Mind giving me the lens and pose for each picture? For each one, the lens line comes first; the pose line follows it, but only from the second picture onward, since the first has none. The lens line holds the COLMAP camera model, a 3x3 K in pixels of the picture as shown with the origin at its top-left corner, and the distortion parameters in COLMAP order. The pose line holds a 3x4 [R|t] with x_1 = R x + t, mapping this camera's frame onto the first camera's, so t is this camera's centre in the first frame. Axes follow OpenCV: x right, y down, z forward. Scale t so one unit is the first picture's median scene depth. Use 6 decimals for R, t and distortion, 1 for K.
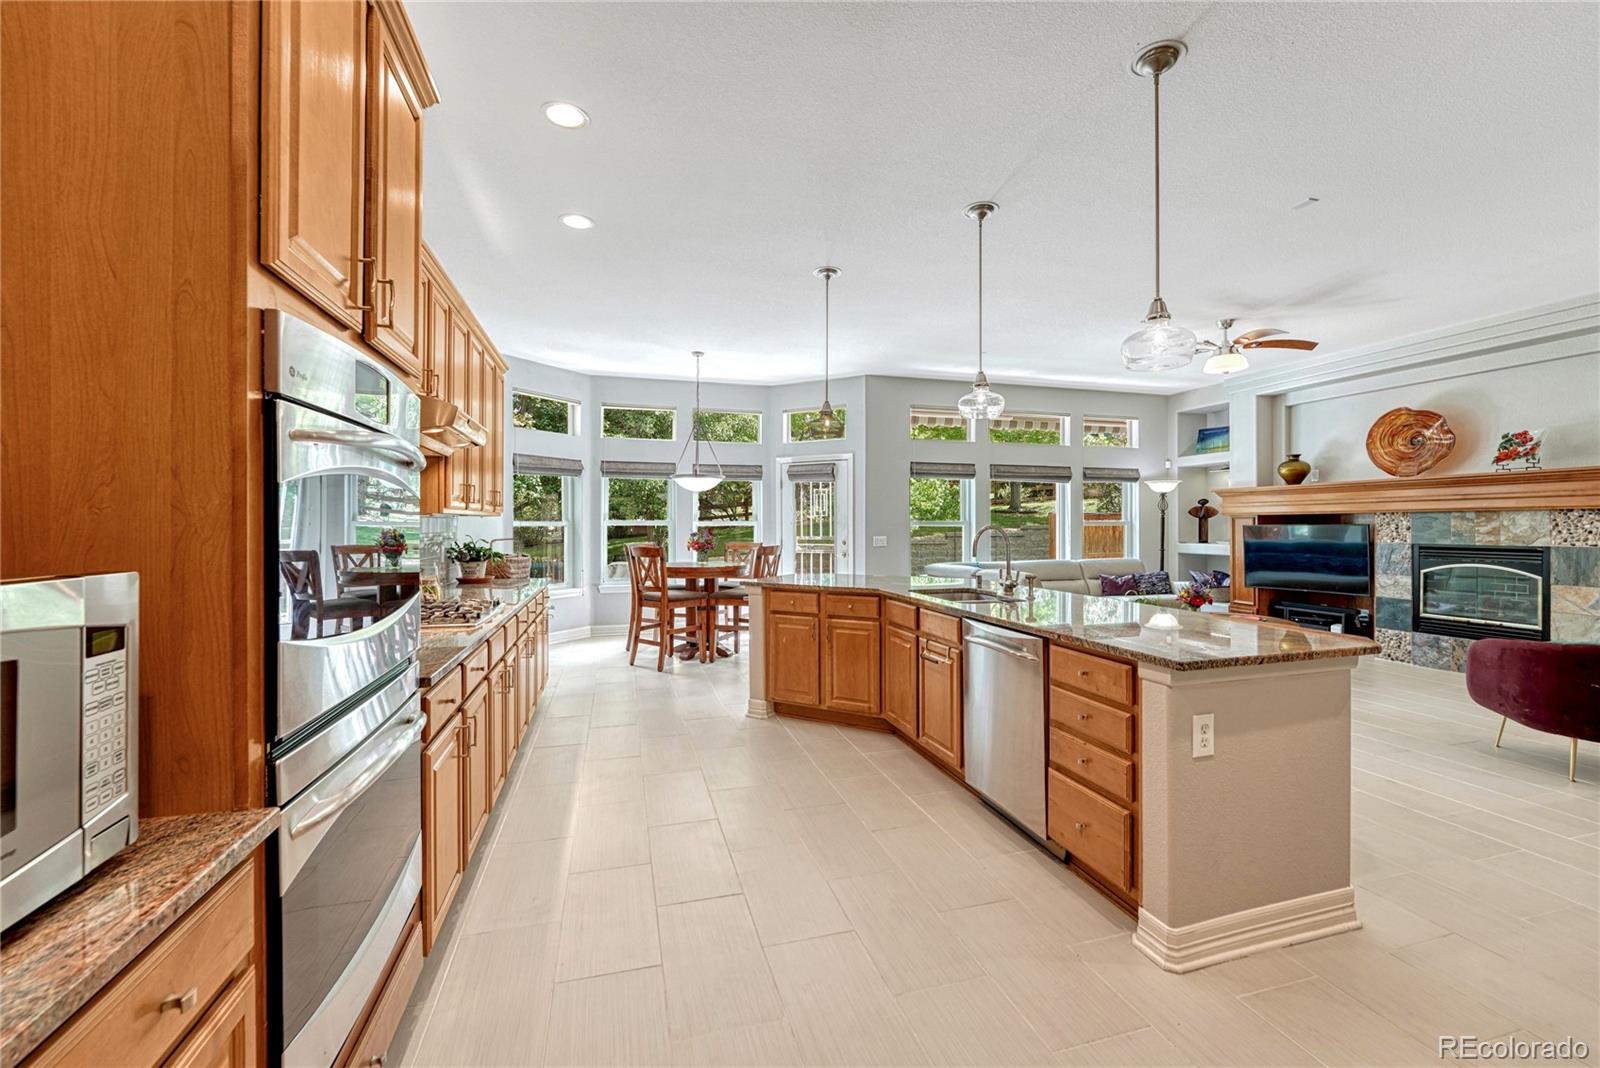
lens RADIAL K [[657.5, 0, 797.6], [0, 657.5, 524.2], [0, 0, 1]] dist [-0.016339, 0.005101]
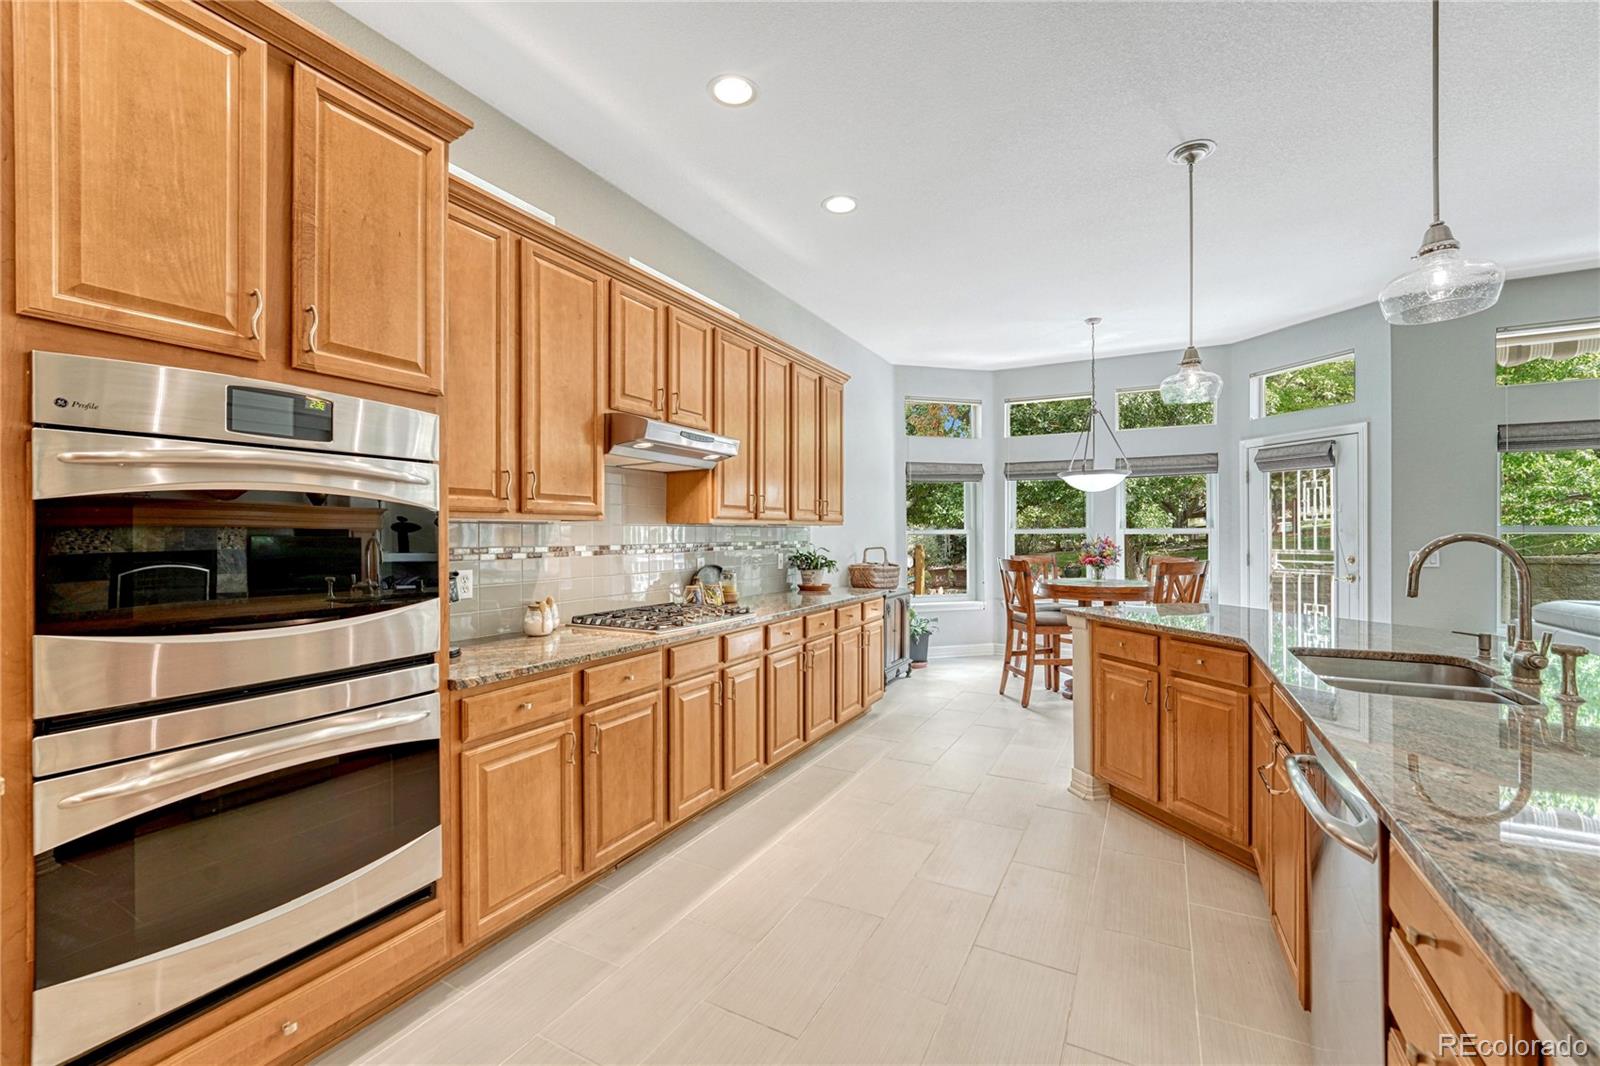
lens RADIAL K [[657.5, 0, 789.8], [0, 657.5, 532.9], [0, 0, 1]] dist [-0.016339, 0.005101]
pose [[0.711024, -0.002304, -0.703163, 0.147752], [0.002627, 0.999996, -0.000621, -0.000058], [0.703162, -0.001405, 0.711028, 0.167024]]
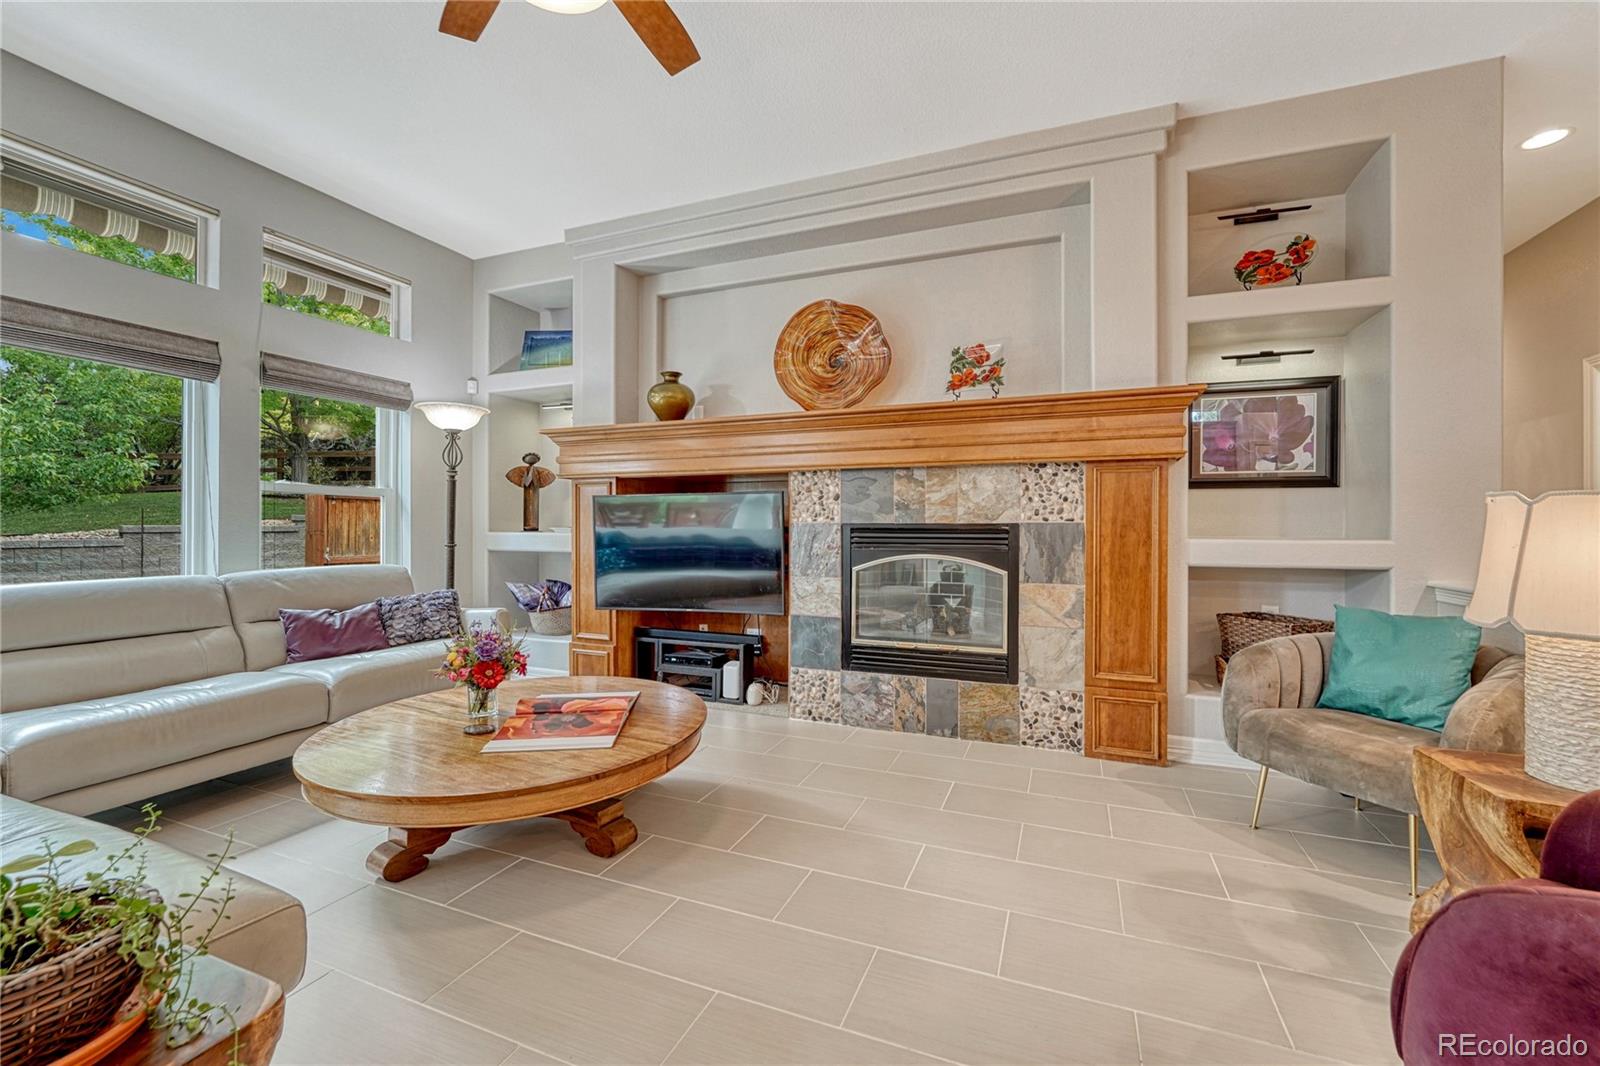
lens RADIAL K [[657.5, 0, 801.7], [0, 657.5, 527.0], [0, 0, 1]] dist [-0.016339, 0.005101]
pose [[0.611641, -0.000023, 0.791135, 0.397135], [-0.003094, 0.999992, 0.002420, 0.028778], [-0.791129, -0.003928, 0.611636, 0.589427]]
